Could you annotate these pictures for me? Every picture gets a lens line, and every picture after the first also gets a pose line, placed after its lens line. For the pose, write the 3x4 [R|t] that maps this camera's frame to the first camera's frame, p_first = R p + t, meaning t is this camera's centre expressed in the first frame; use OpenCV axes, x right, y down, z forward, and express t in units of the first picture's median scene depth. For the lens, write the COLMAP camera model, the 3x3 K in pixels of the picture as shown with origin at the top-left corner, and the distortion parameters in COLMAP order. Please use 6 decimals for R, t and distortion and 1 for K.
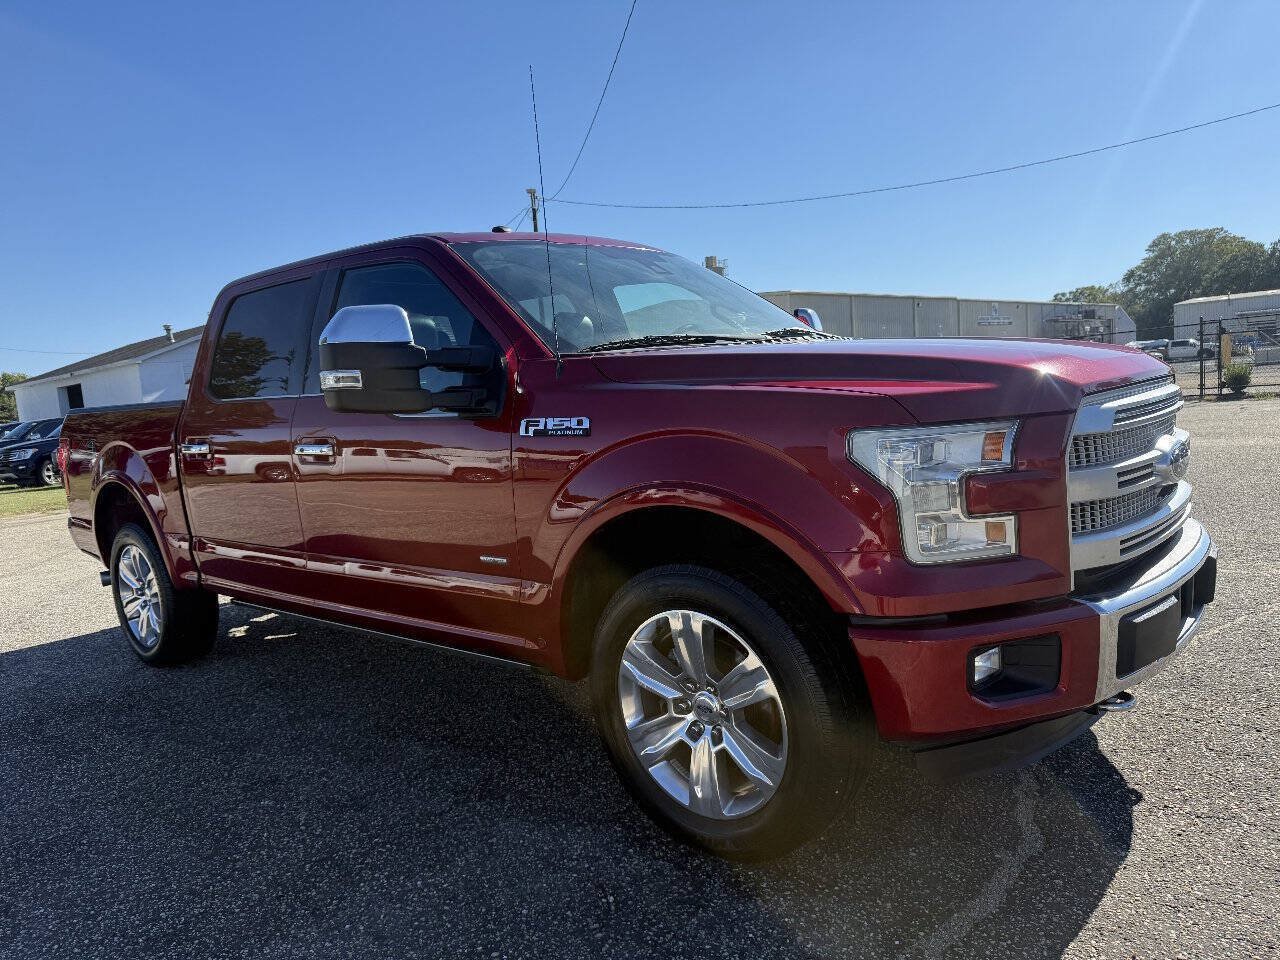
lens RADIAL K [[904.2, 0, 633.3], [0, 904.2, 483.8], [0, 0, 1]] dist [0.016825, -0.024998]
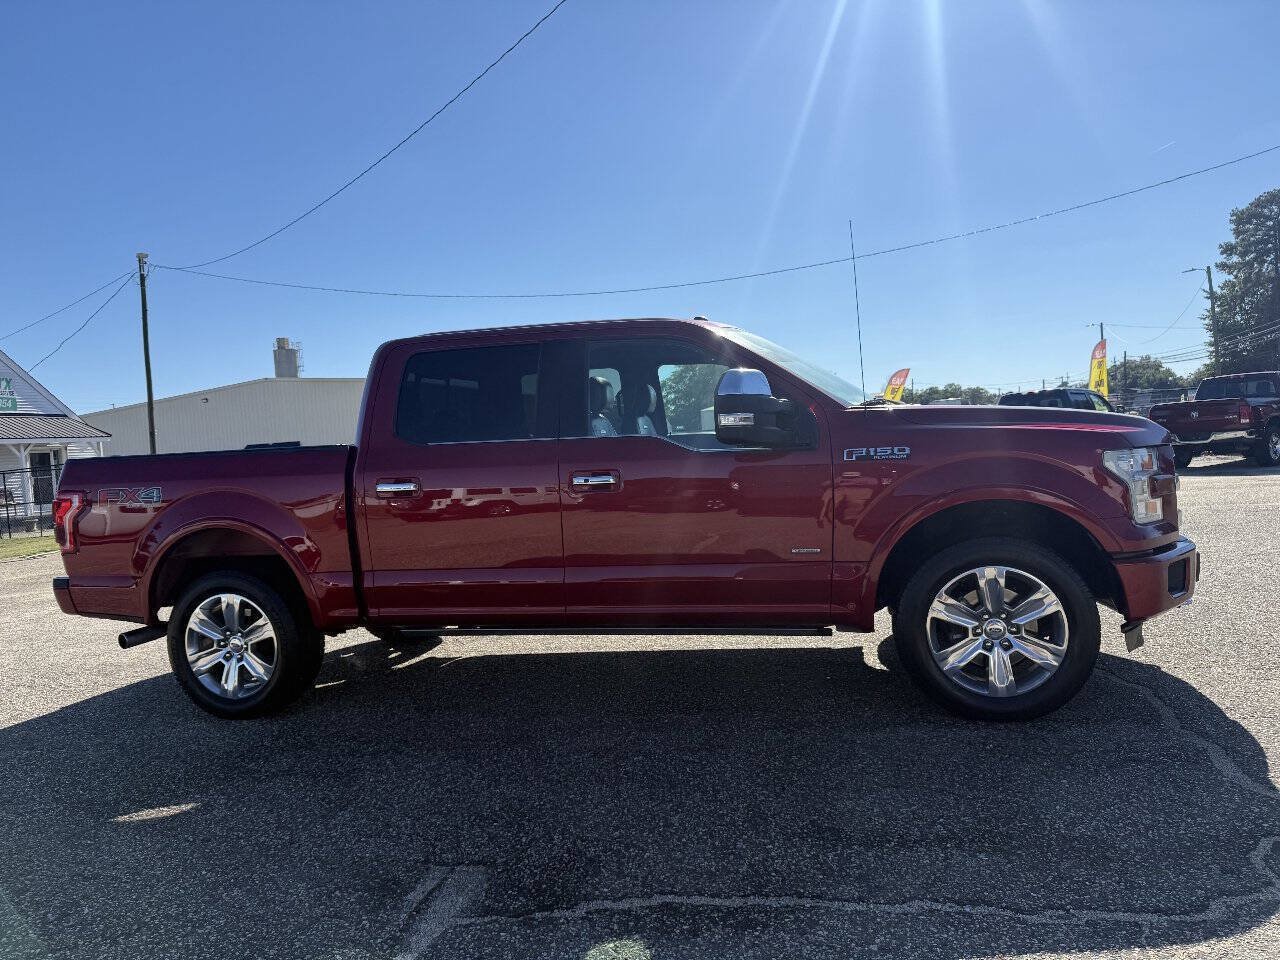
lens RADIAL K [[904.2, 0, 622.8], [0, 904.2, 492.2], [0, 0, 1]] dist [0.016825, -0.024998]
pose [[0.895693, -0.000823, 0.444671, -1.140888], [0.040862, 0.995920, -0.080465, 0.103930], [-0.442791, 0.090242, 0.892072, -0.136680]]
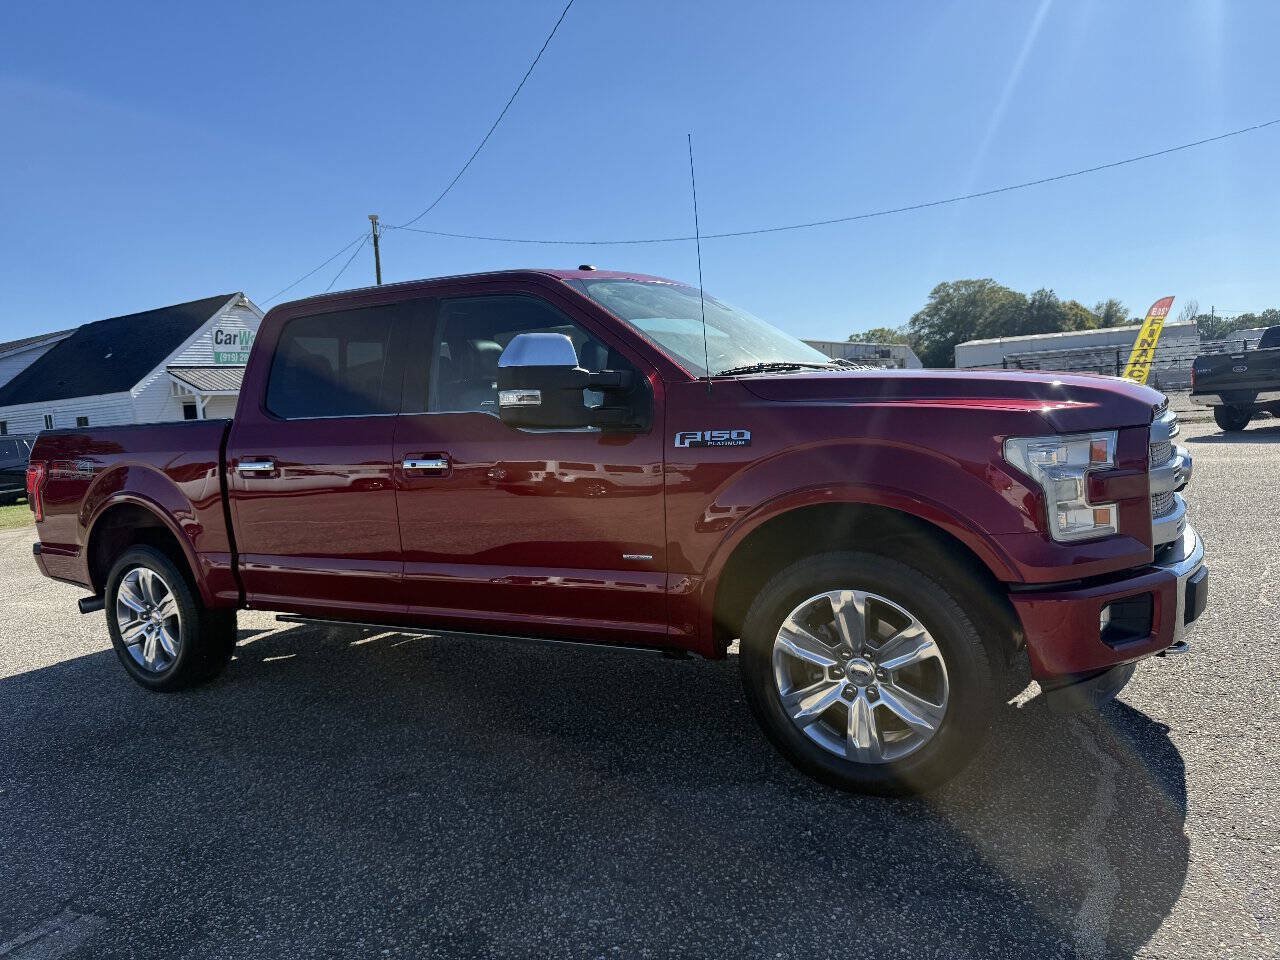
lens RADIAL K [[904.2, 0, 626.4], [0, 904.2, 479.5], [0, 0, 1]] dist [0.016825, -0.024998]
pose [[0.981761, -0.006928, 0.189991, -0.424373], [0.014363, 0.999183, -0.037784, 0.032229], [-0.189574, 0.039823, 0.981058, -0.118742]]
